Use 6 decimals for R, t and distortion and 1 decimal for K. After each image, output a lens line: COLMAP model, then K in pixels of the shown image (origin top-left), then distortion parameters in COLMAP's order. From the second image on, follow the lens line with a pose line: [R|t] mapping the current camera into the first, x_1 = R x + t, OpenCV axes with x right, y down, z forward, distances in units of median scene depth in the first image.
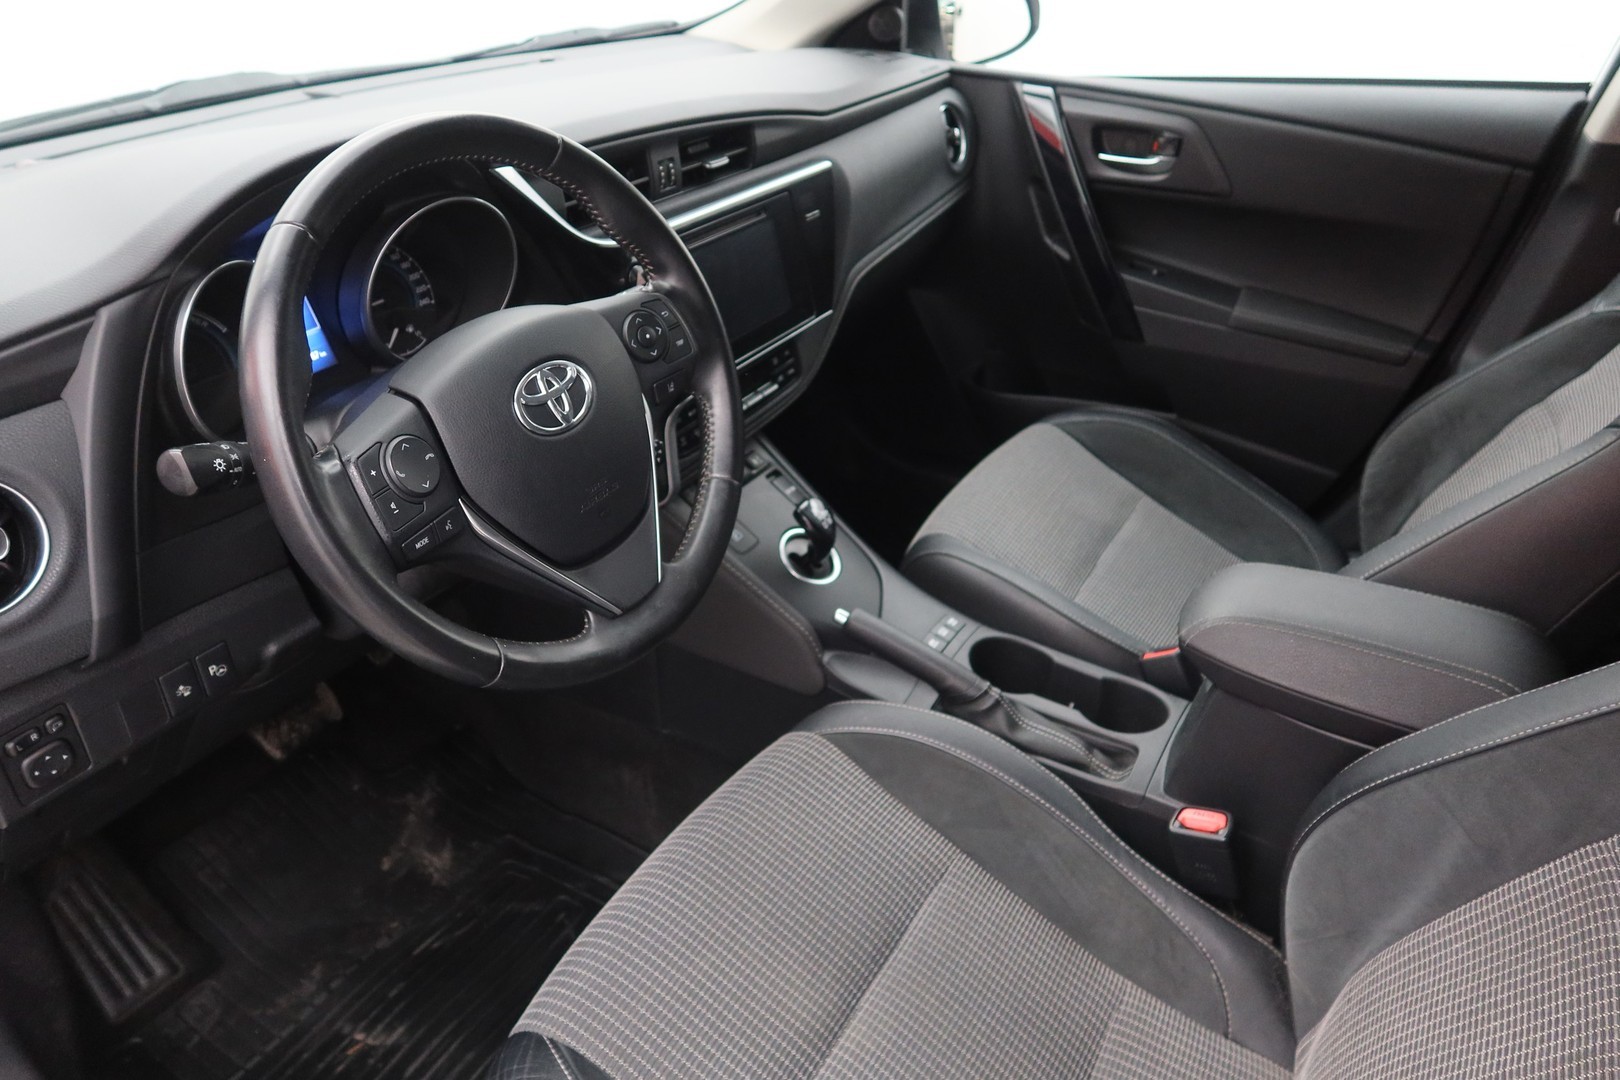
lens RADIAL K [[1136.6, 0, 809.2], [0, 1136.6, 540.2], [0, 0, 1]] dist [-0.006610, 0.002440]
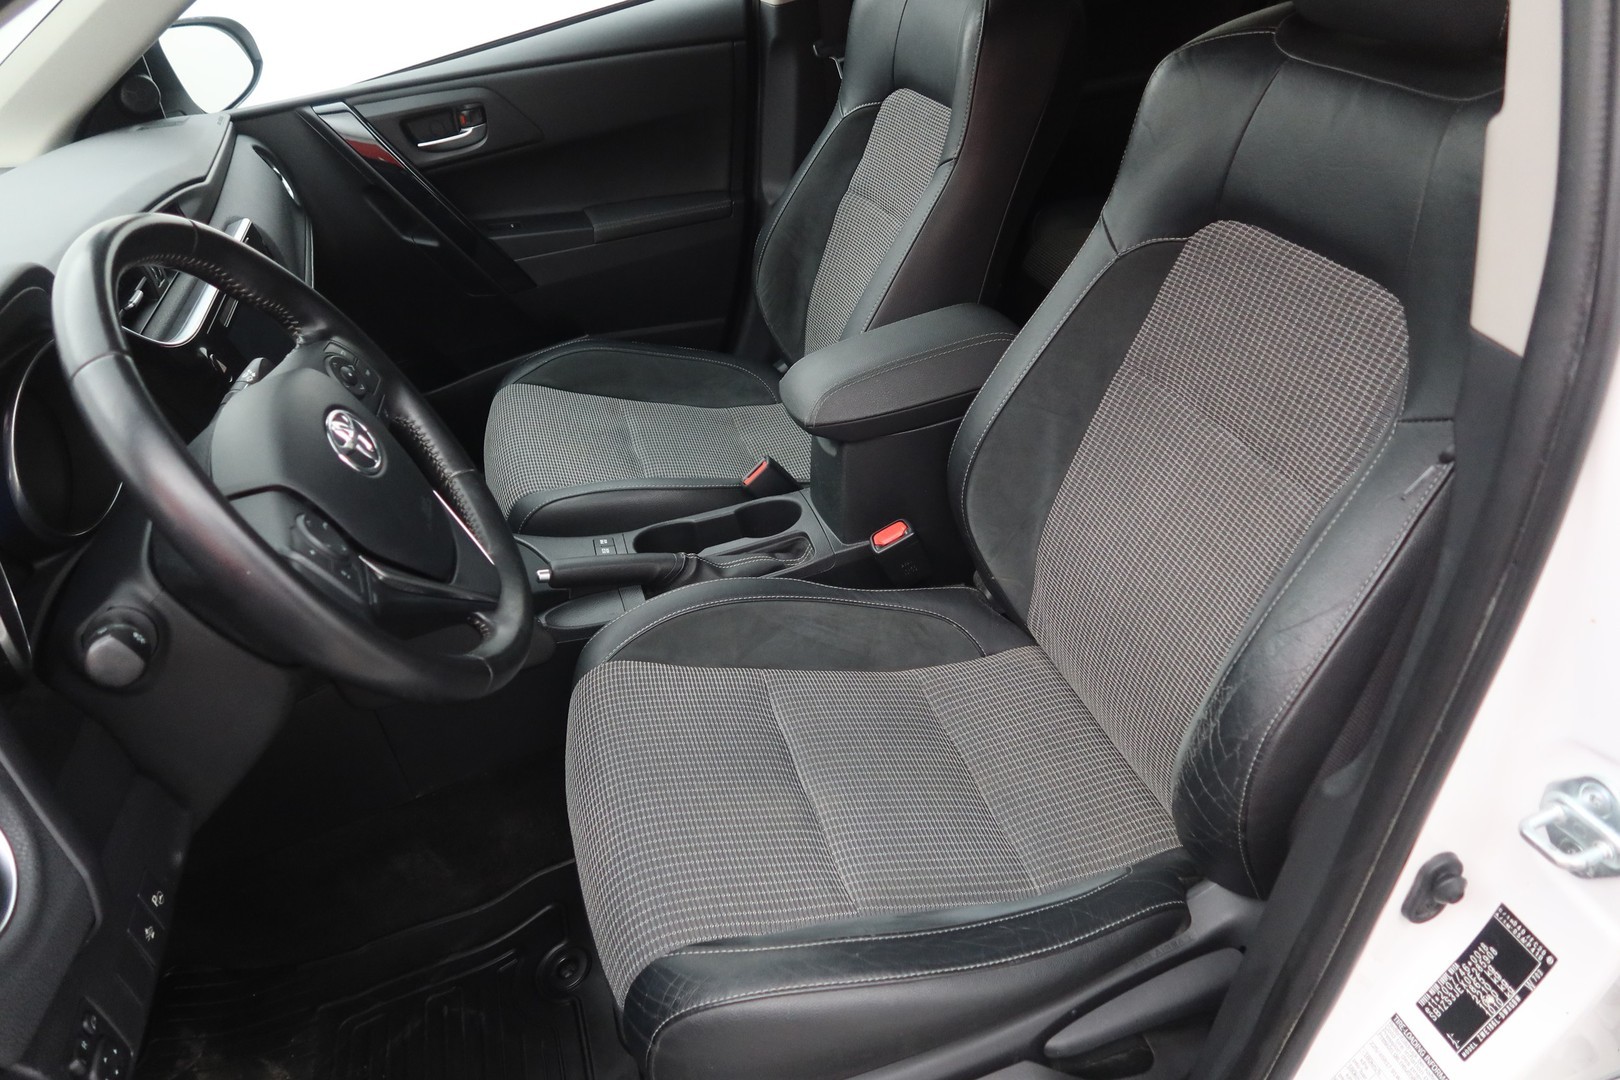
lens RADIAL K [[1136.6, 0, 810.7], [0, 1136.6, 540.2], [0, 0, 1]] dist [-0.006610, 0.002440]
pose [[0.670324, -0.502105, 0.546403, -0.386706], [0.506489, 0.847715, 0.157632, -0.002563], [-0.542342, 0.171082, 0.822555, -0.033919]]
